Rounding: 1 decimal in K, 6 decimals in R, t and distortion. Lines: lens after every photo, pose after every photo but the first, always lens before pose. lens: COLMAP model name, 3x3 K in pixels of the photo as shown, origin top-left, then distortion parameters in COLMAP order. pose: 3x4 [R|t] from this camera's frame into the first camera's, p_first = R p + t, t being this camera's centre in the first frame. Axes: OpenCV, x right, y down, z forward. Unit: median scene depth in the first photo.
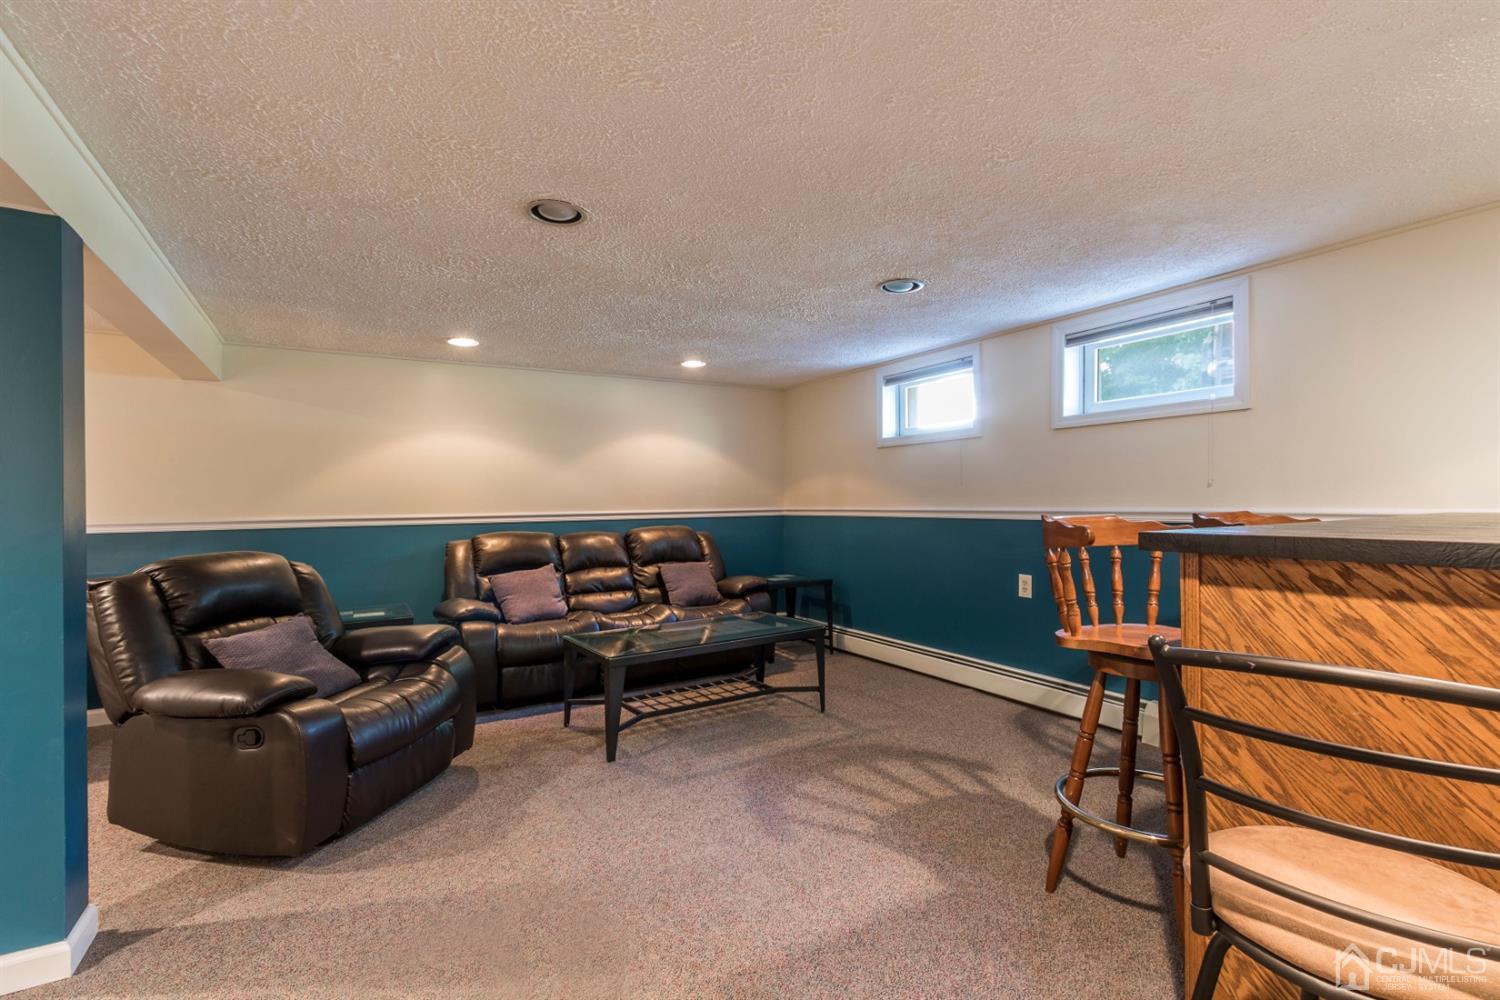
lens RADIAL K [[683.5, 0, 750.1], [0, 683.5, 498.0], [0, 0, 1]] dist [0.001608, -0.000855]
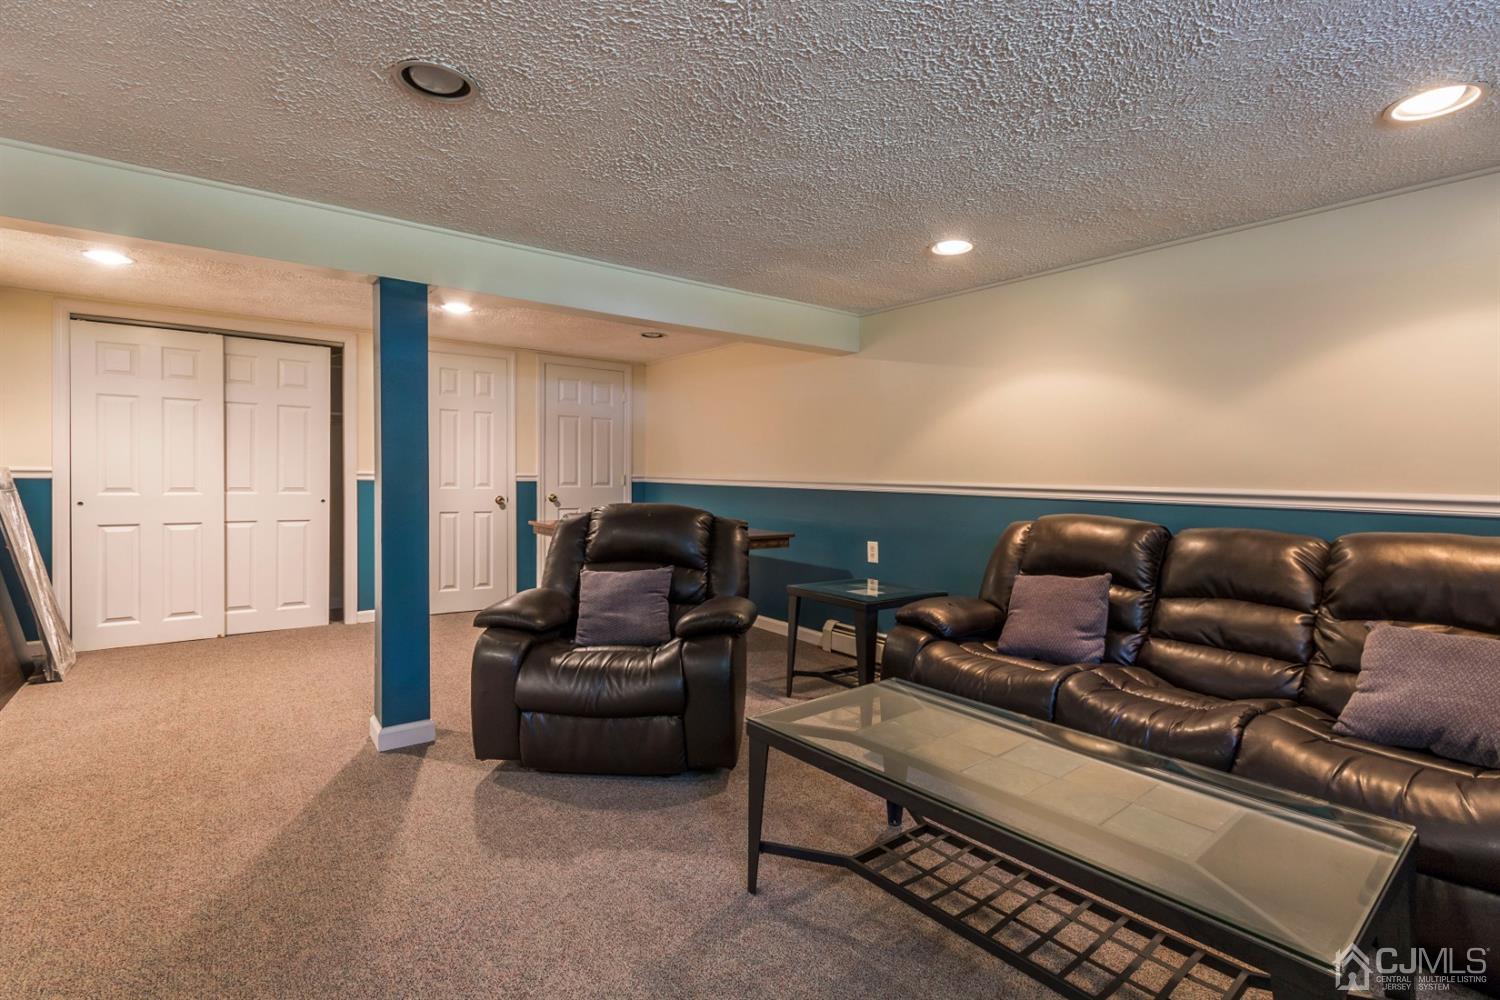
lens RADIAL K [[683.5, 0, 750.1], [0, 683.5, 498.0], [0, 0, 1]] dist [0.001608, -0.000855]
pose [[0.104800, 0.042356, -0.993591, 0.405225], [-0.003548, 0.999102, 0.042217, 0.008802], [0.994487, -0.000899, 0.104856, 0.976231]]
